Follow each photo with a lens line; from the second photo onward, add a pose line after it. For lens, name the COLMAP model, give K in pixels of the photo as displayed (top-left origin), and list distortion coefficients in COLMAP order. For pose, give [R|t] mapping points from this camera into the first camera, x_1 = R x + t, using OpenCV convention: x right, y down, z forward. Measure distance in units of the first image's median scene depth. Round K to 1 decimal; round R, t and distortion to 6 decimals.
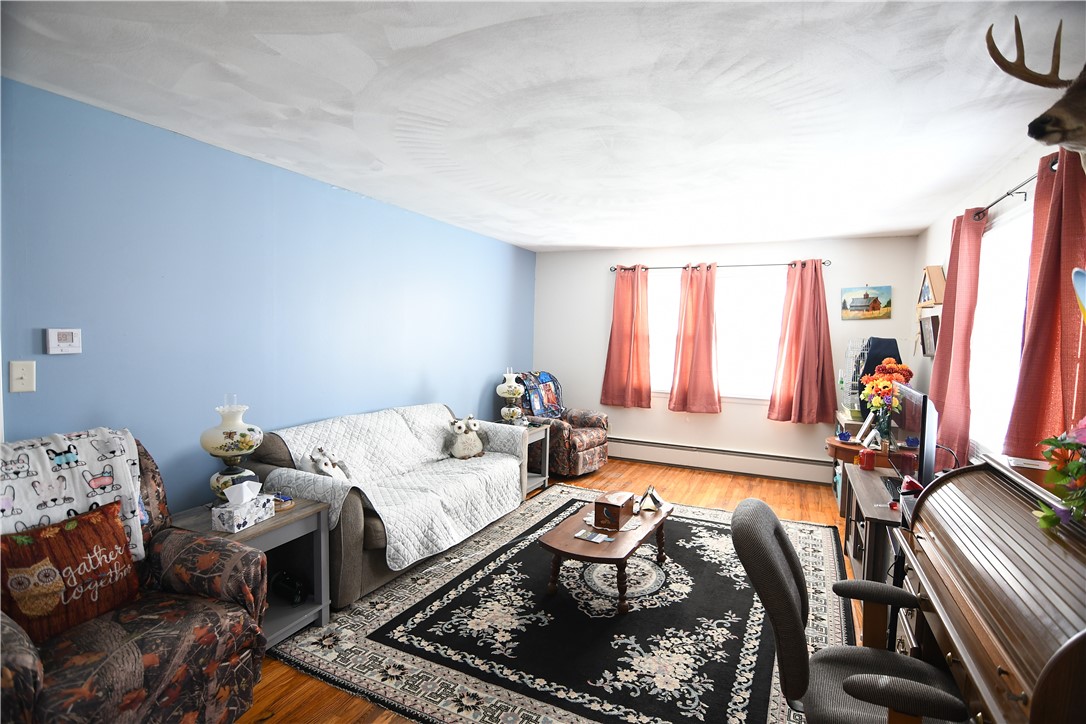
lens RADIAL K [[532.6, 0, 541.7], [0, 532.6, 363.3], [0, 0, 1]] dist [-0.009312, -0.000797]
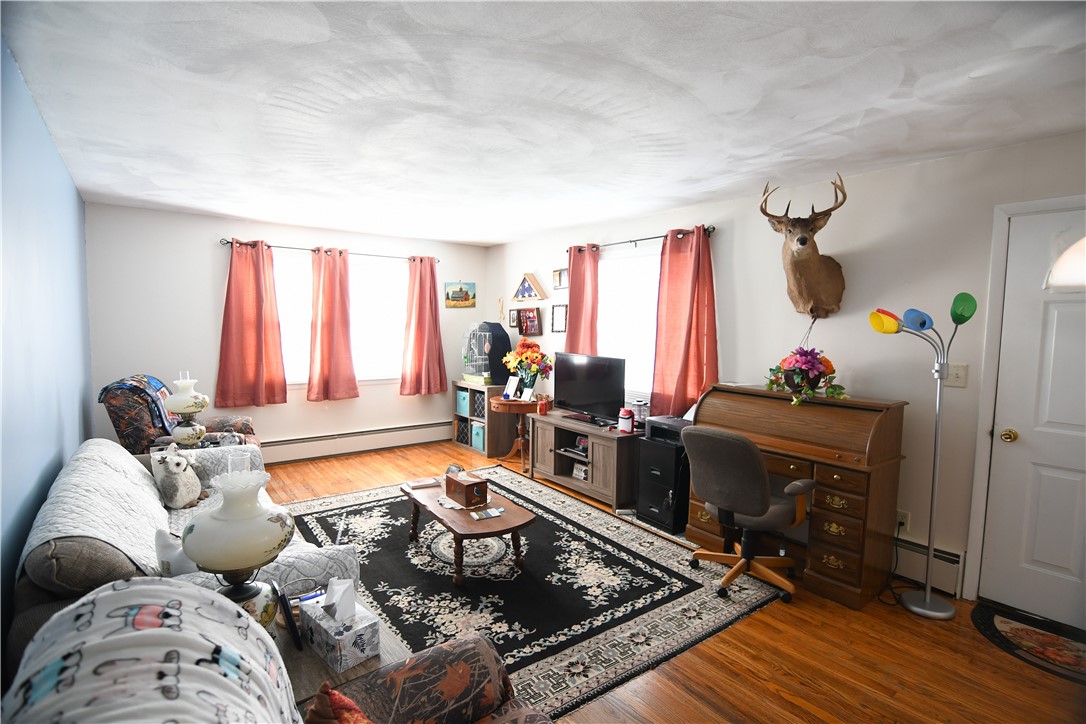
lens RADIAL K [[532.6, 0, 535.1], [0, 532.6, 362.5], [0, 0, 1]] dist [-0.009312, -0.000797]
pose [[0.466343, -0.082974, 0.880704, -0.741535], [0.049590, 0.996478, 0.067623, -0.045765], [-0.883213, 0.012139, 0.468815, 0.381045]]
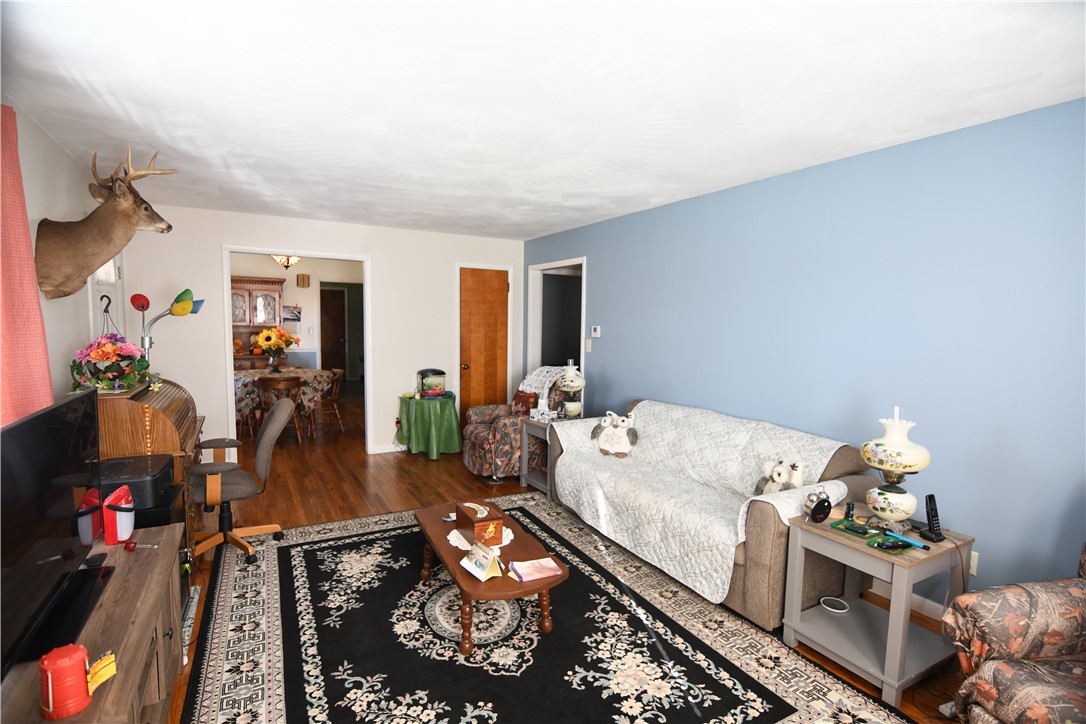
lens RADIAL K [[514.7, 0, 535.8], [0, 514.7, 342.4], [0, 0, 1]] dist [-0.006035, -0.003730]
pose [[-0.578436, 0.000176, -0.815728, 0.792751], [-0.081435, 0.994992, 0.057961, -0.078510], [0.811653, 0.099955, -0.575525, 1.573484]]
